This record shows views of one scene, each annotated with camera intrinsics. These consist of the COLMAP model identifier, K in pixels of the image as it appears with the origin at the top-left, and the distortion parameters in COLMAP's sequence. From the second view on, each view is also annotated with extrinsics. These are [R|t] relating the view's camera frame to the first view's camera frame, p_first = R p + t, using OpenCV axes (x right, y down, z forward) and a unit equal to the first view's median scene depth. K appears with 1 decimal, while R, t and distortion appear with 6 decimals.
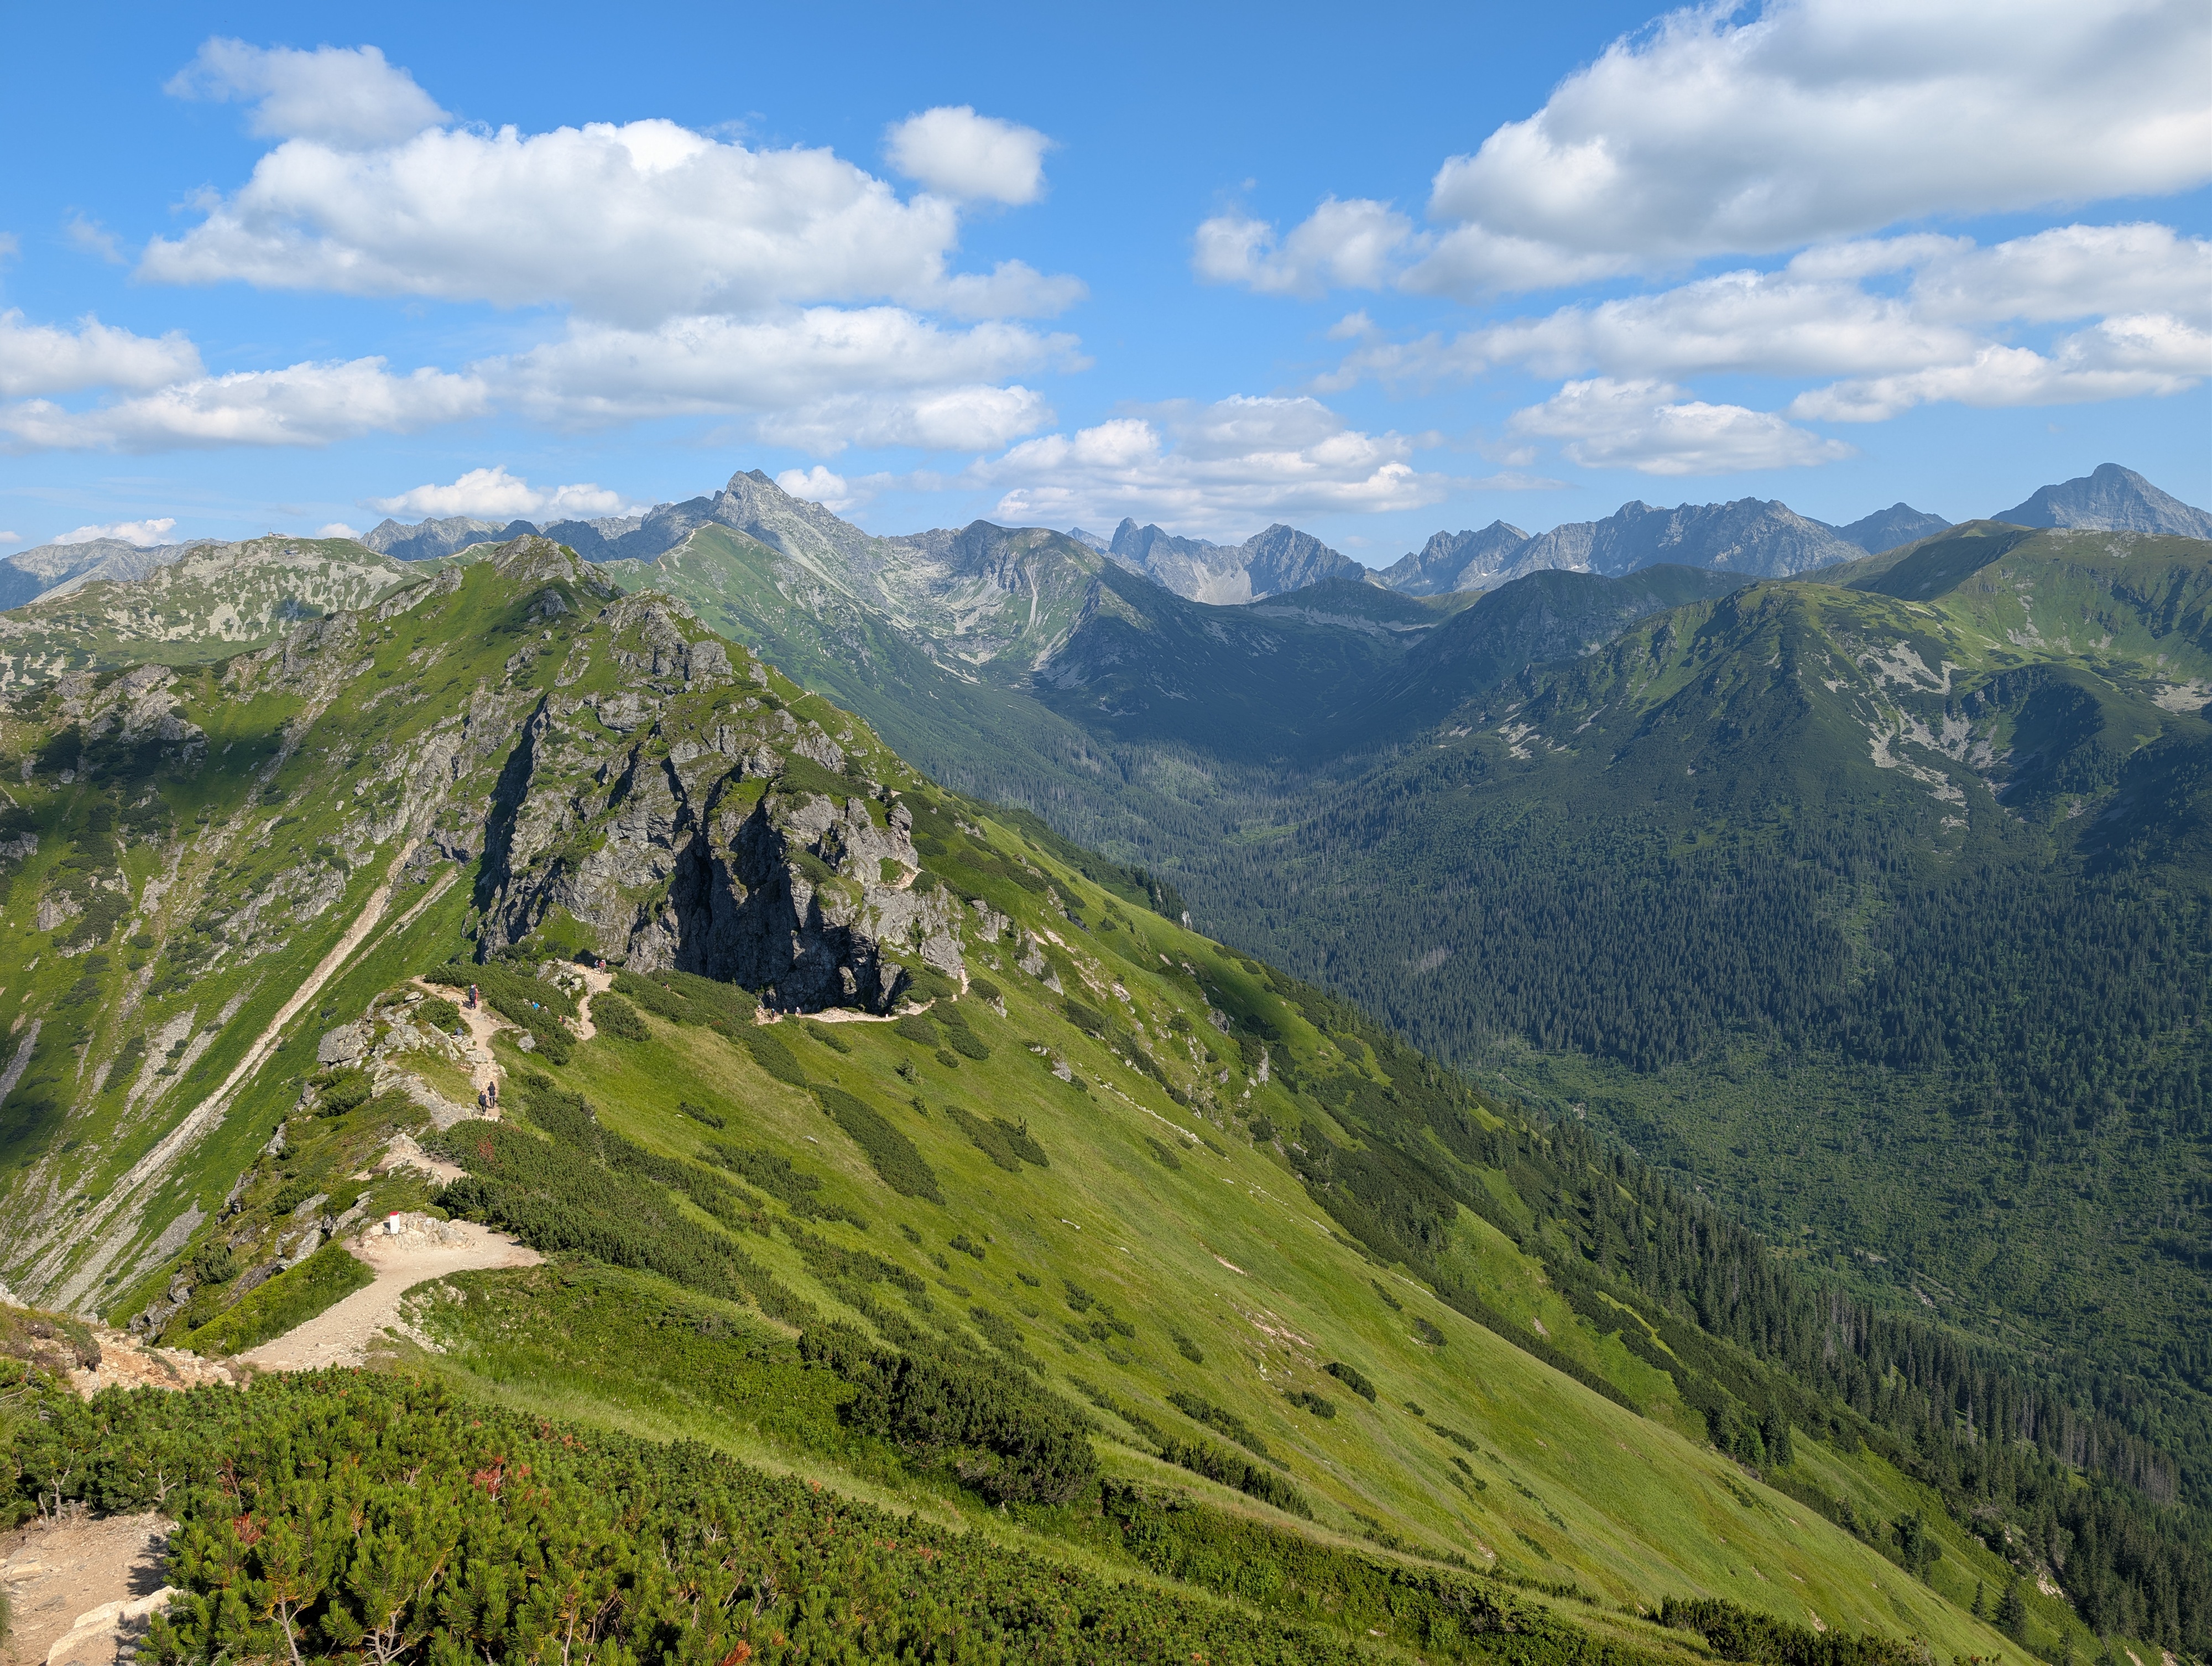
lens RADIAL K [[1572.8, 0, 1097.2], [0, 1572.8, 833.0], [0, 0, 1]] dist [0.035362, -0.039460]
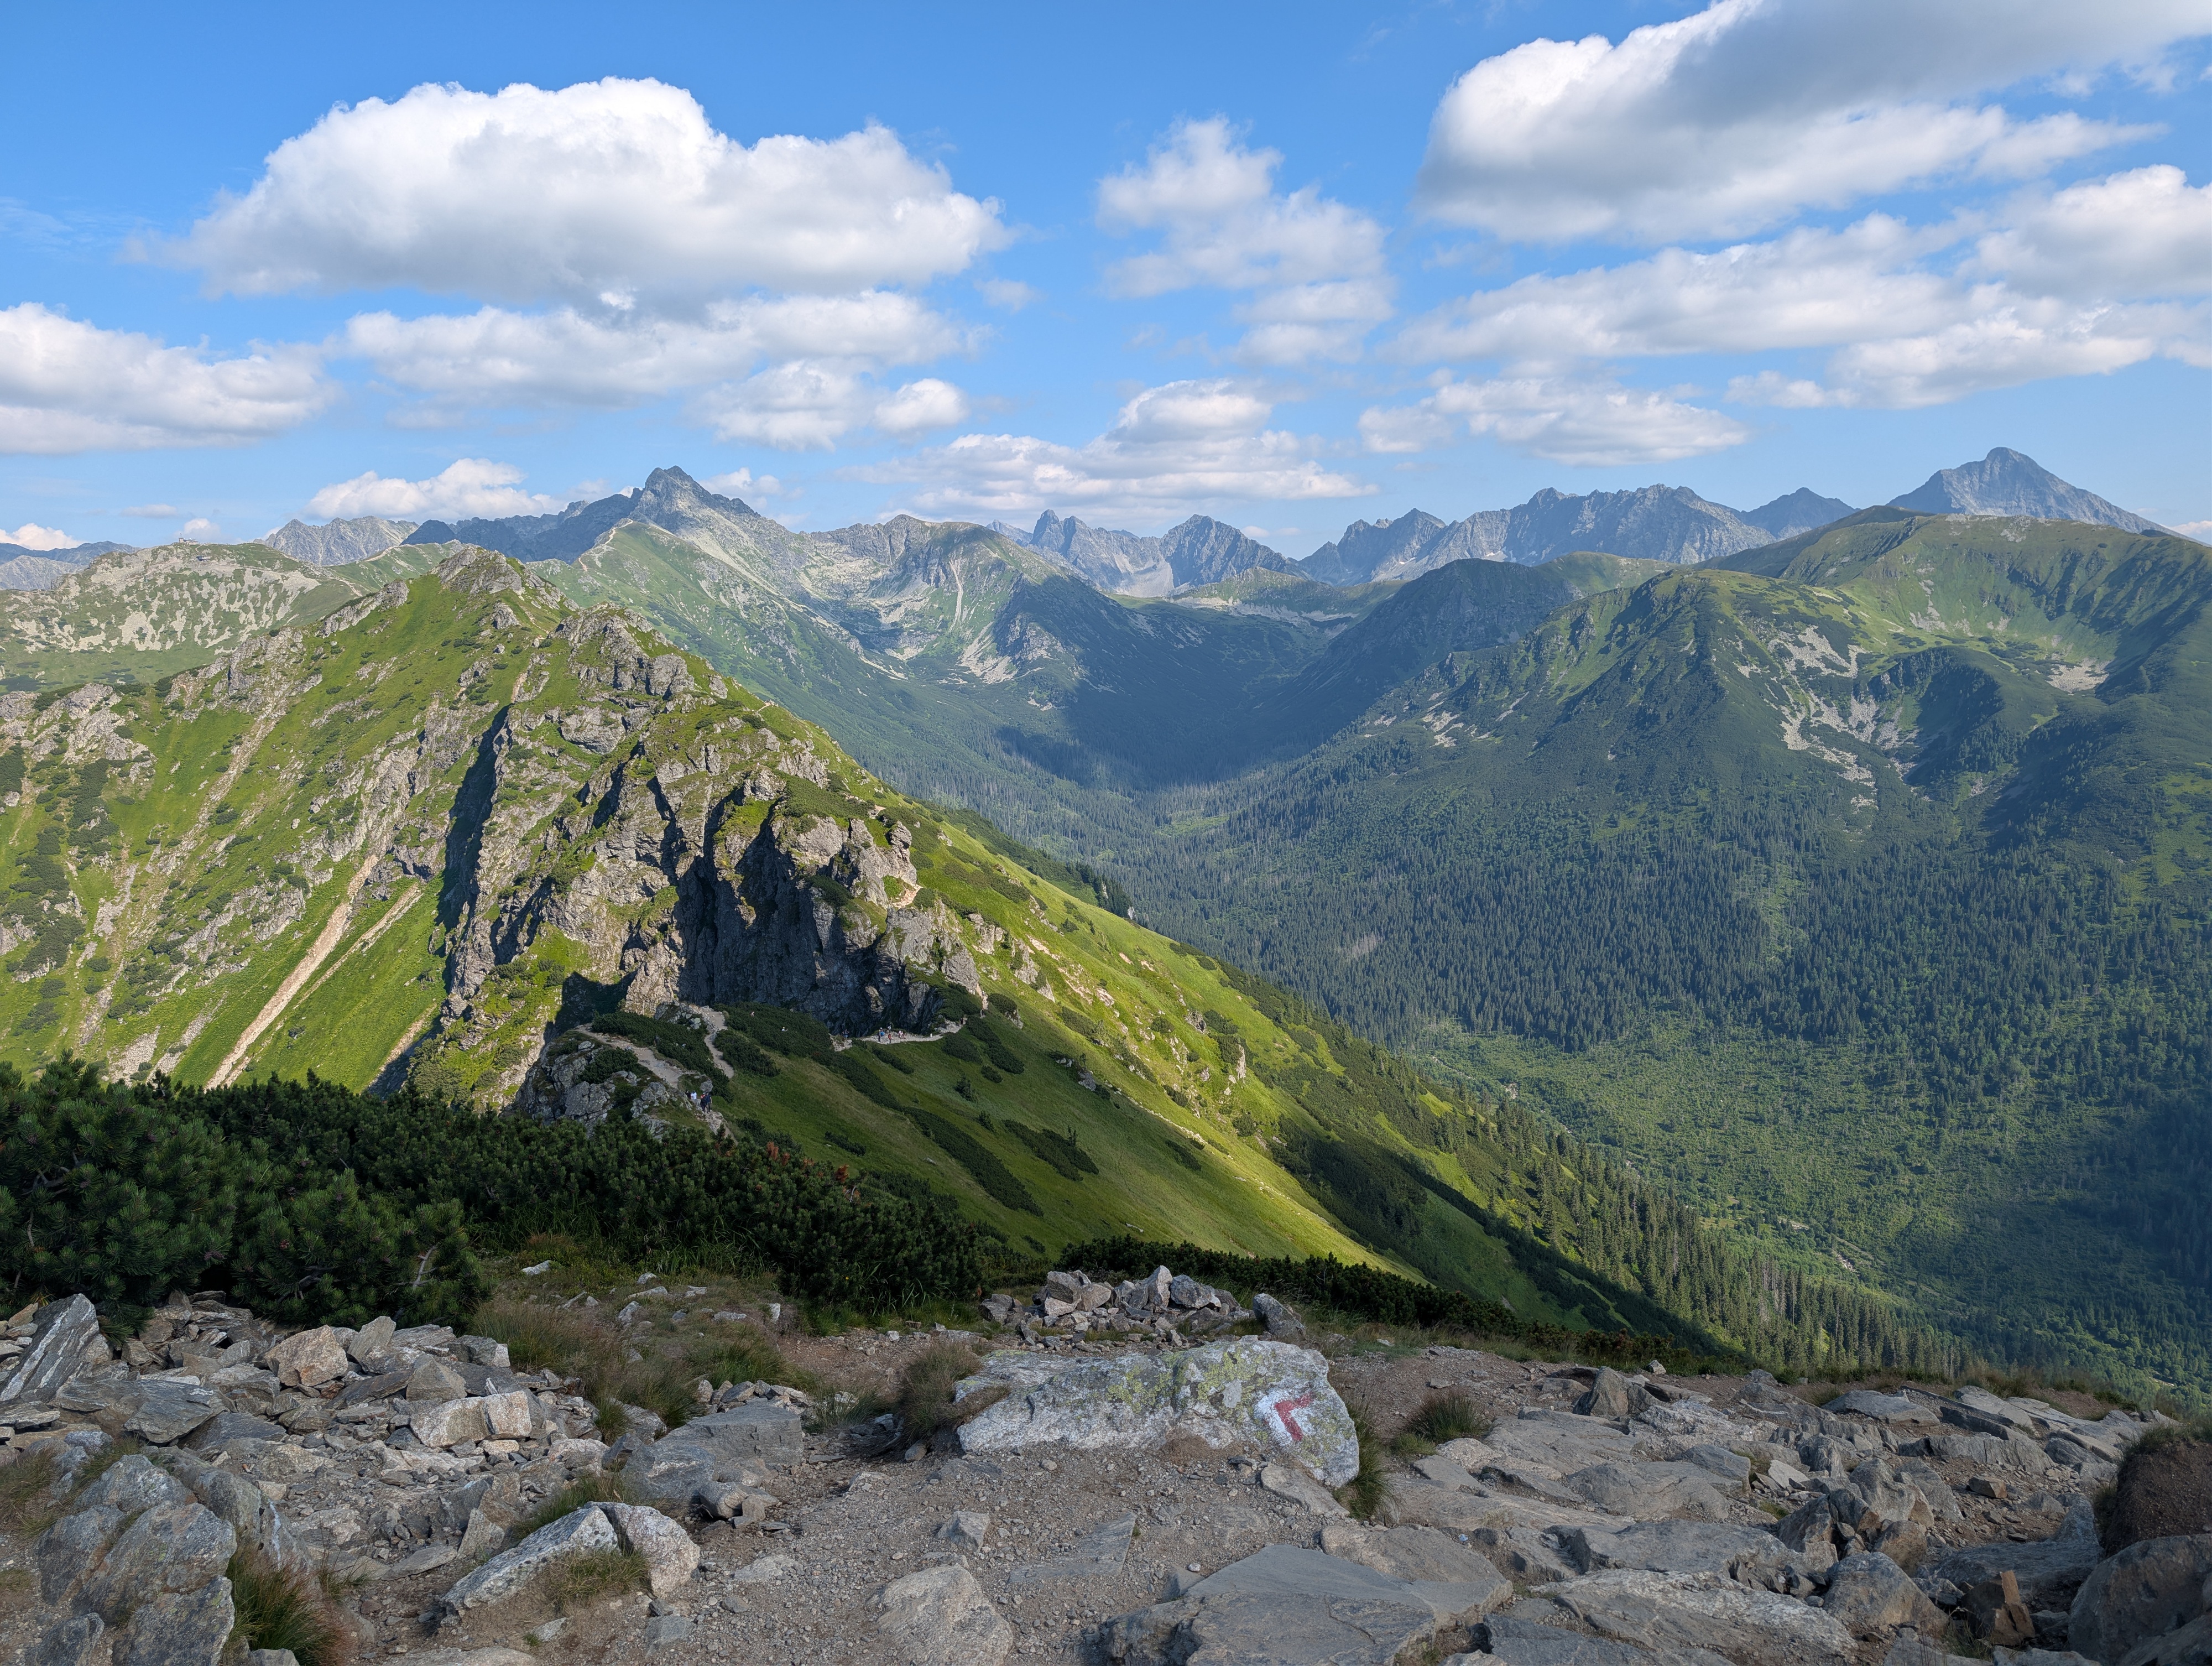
lens RADIAL K [[1572.8, 0, 1092.7], [0, 1572.8, 839.5], [0, 0, 1]] dist [0.035362, -0.039460]
pose [[0.998764, -0.020024, 0.045497, -0.021895], [0.019565, 0.999753, 0.010500, -0.007919], [-0.045696, -0.009597, 0.998909, -0.021458]]
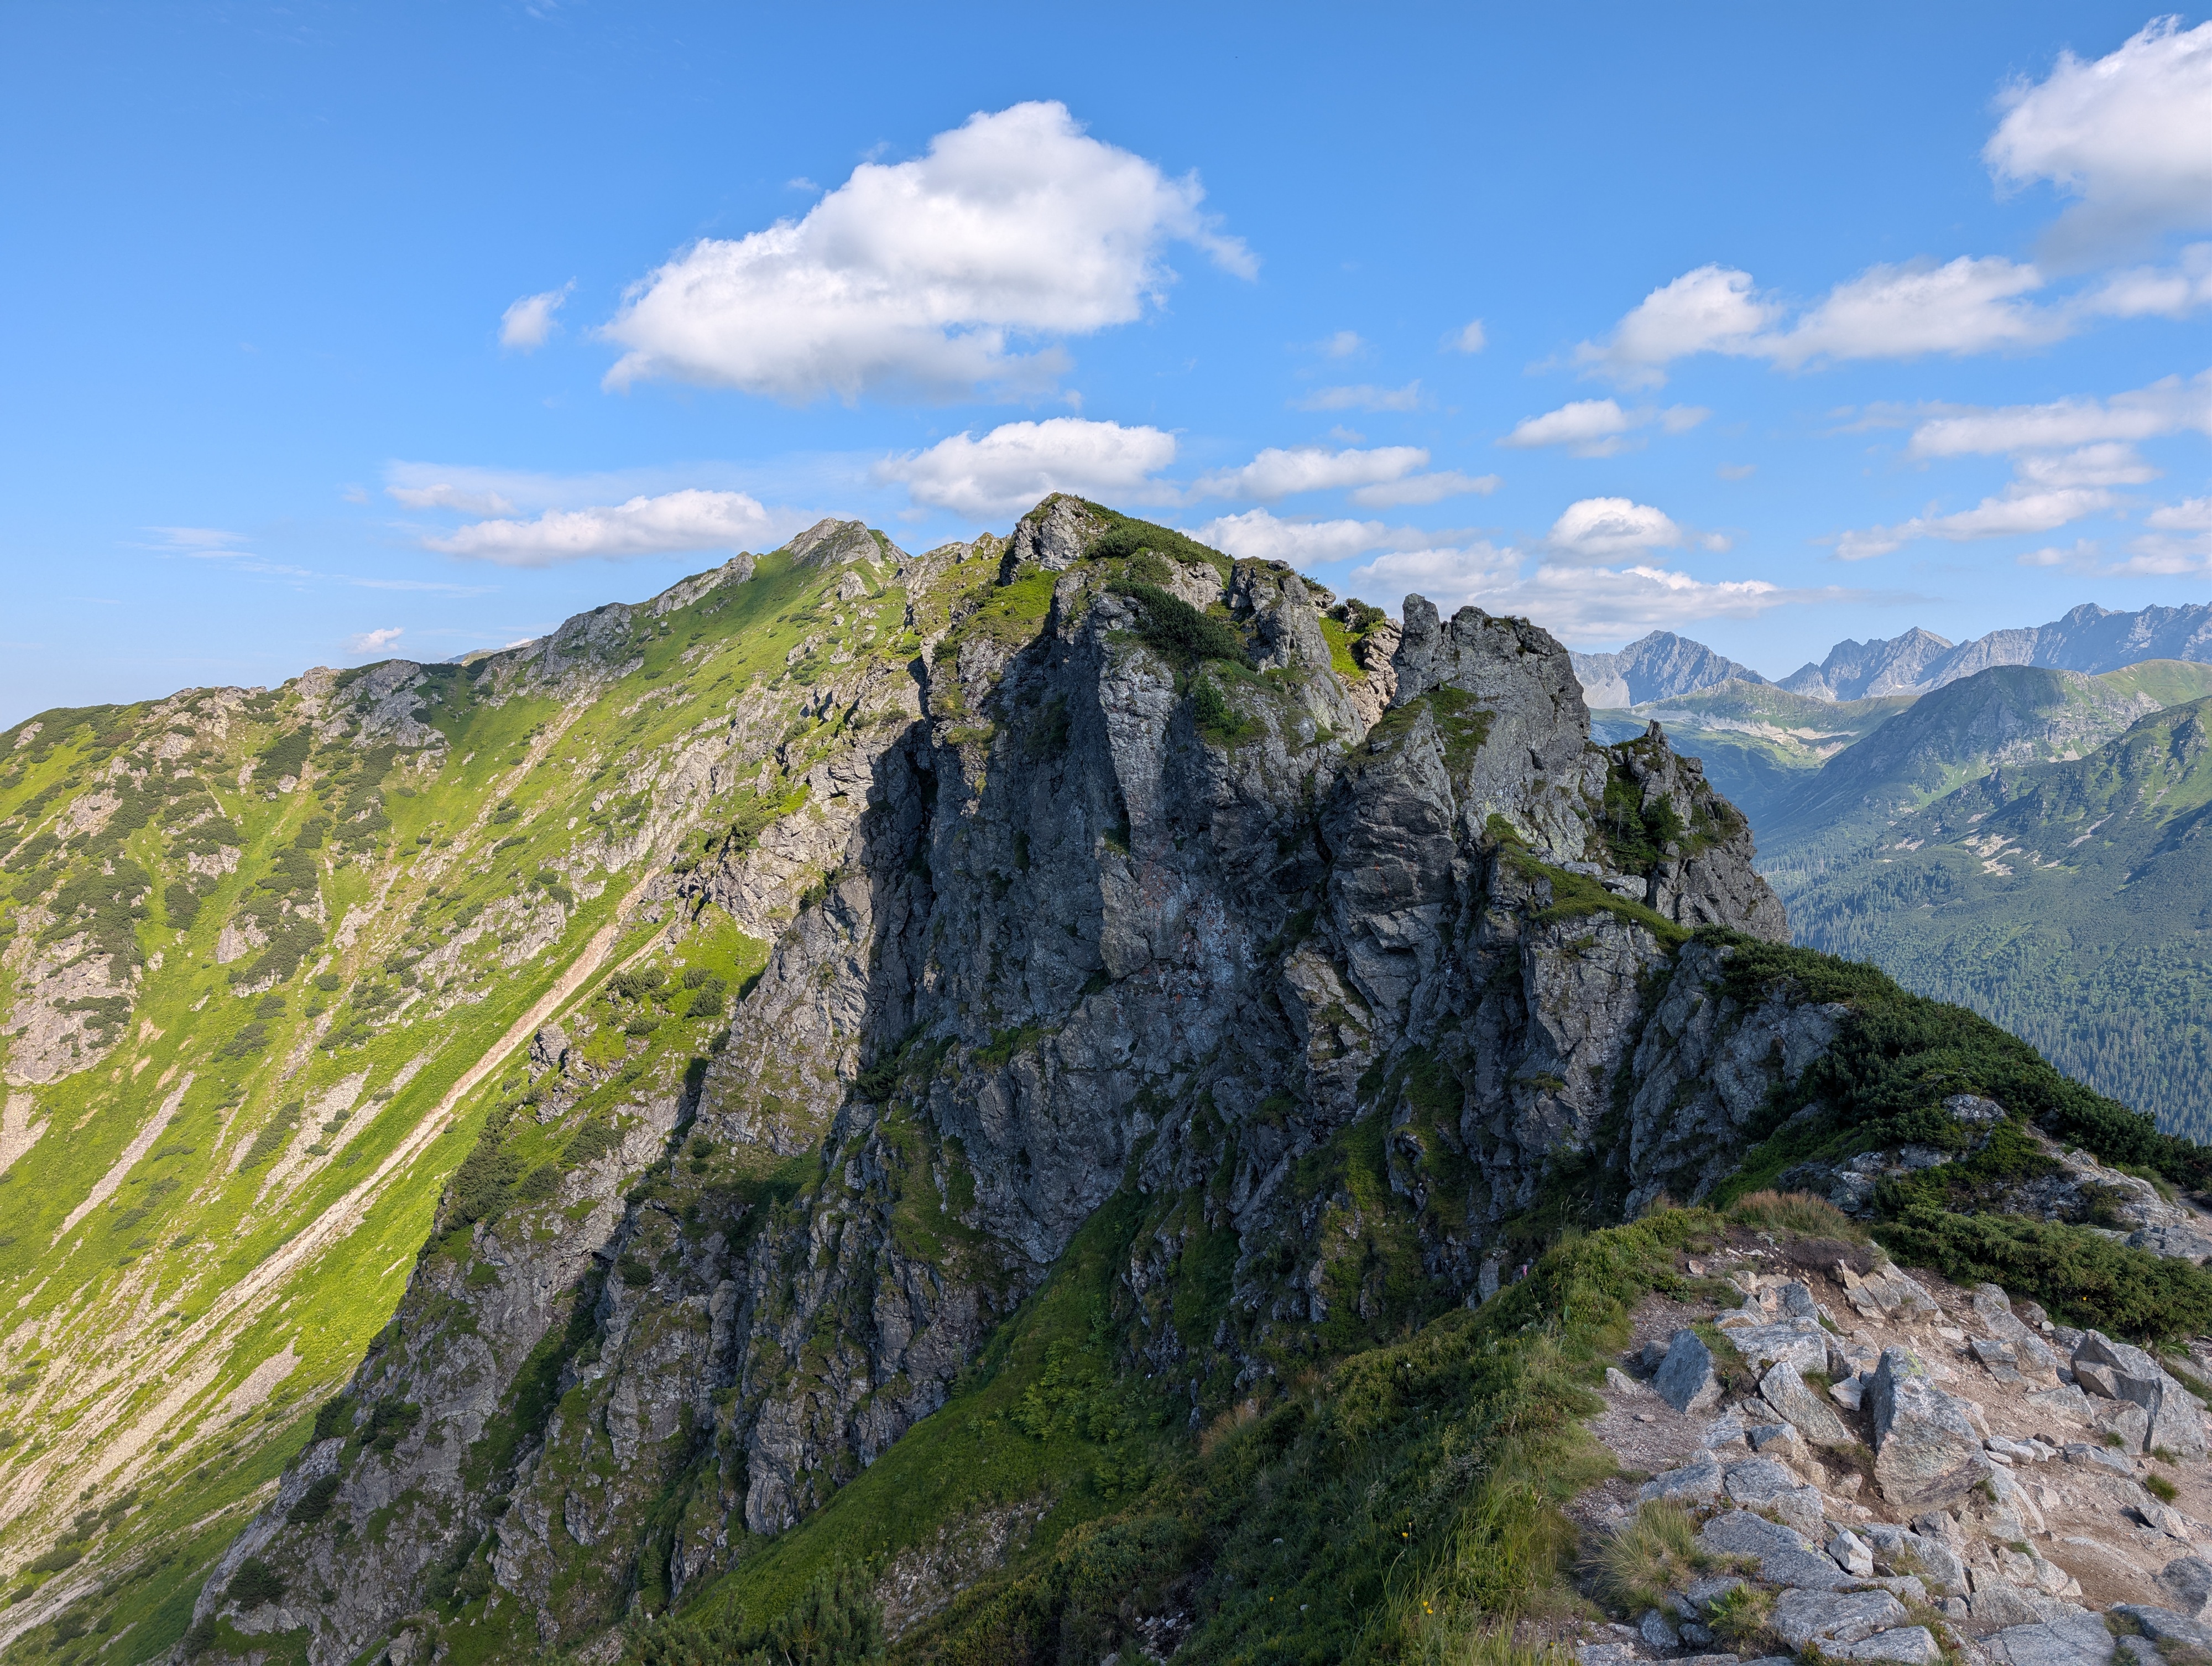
lens RADIAL K [[1572.8, 0, 1102.9], [0, 1572.8, 834.6], [0, 0, 1]] dist [0.035362, -0.039460]
pose [[0.976822, 0.026939, -0.212353, -0.053353], [-0.042539, 0.996693, -0.069241, 0.031885], [0.209785, 0.076669, 0.974737, 0.289986]]
